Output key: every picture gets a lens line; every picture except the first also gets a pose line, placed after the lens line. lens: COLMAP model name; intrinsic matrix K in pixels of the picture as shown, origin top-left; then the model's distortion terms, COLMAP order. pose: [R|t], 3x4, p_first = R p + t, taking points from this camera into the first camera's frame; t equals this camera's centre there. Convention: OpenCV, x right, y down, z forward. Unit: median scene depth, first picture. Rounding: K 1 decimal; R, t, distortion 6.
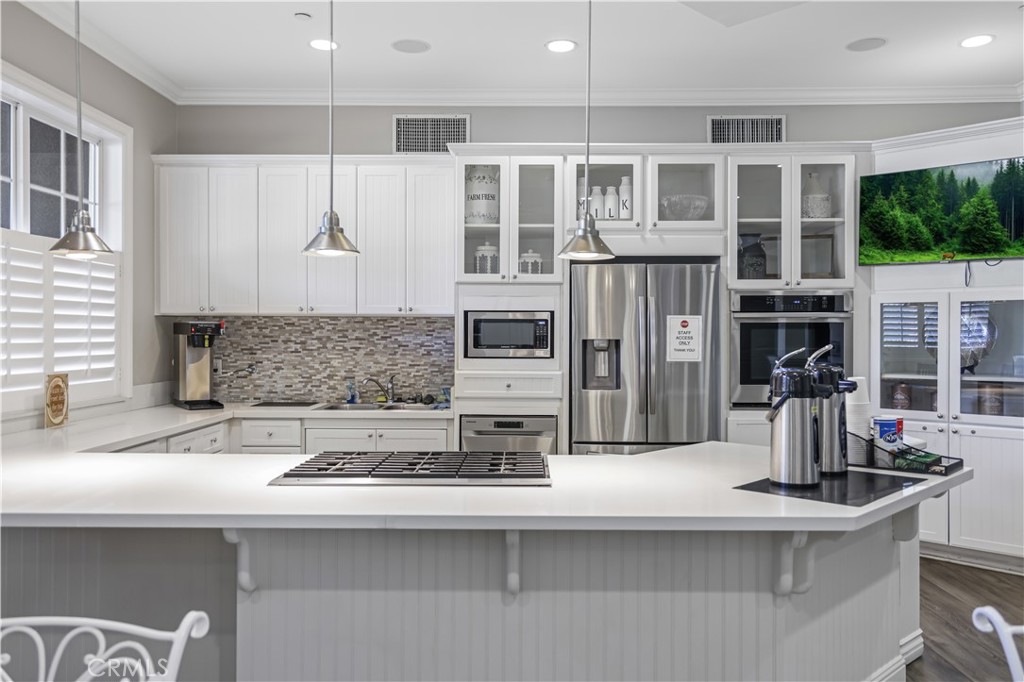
lens RADIAL K [[780.9, 0, 512.0], [0, 780.9, 341.0], [0, 0, 1]] dist [0.010666, 0.002887]
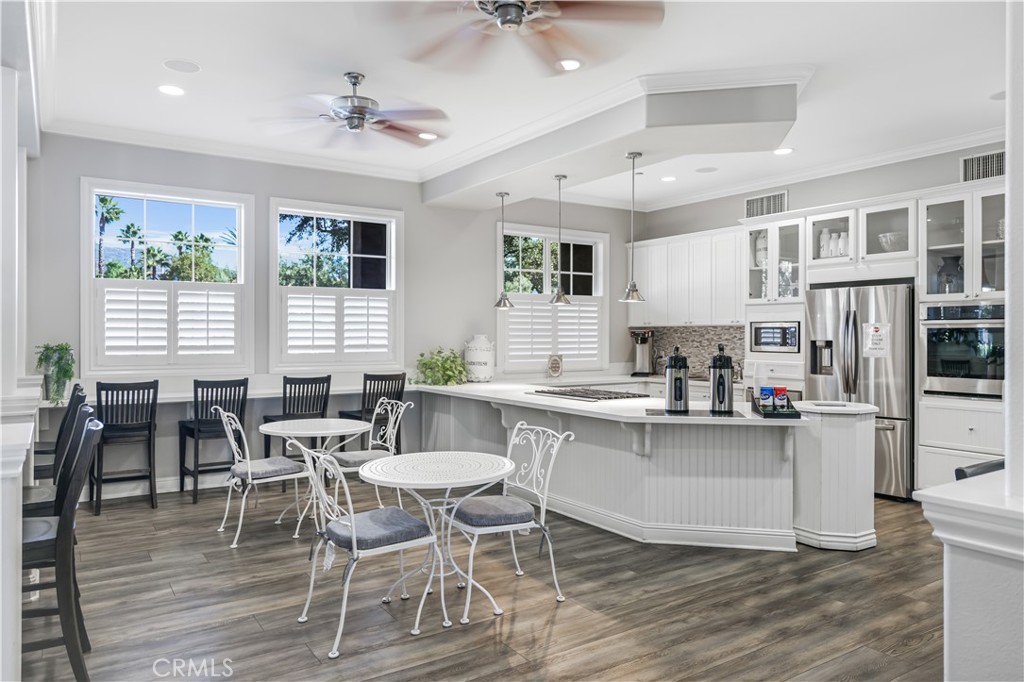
lens RADIAL K [[701.6, 0, 509.9], [0, 701.6, 327.3], [0, 0, 1]] dist [-0.008431, -0.001206]
pose [[0.563310, -0.011471, -0.826166, 0.848901], [-0.003643, 0.999859, -0.016367, -0.003346], [0.826237, 0.012230, 0.563189, -0.212140]]
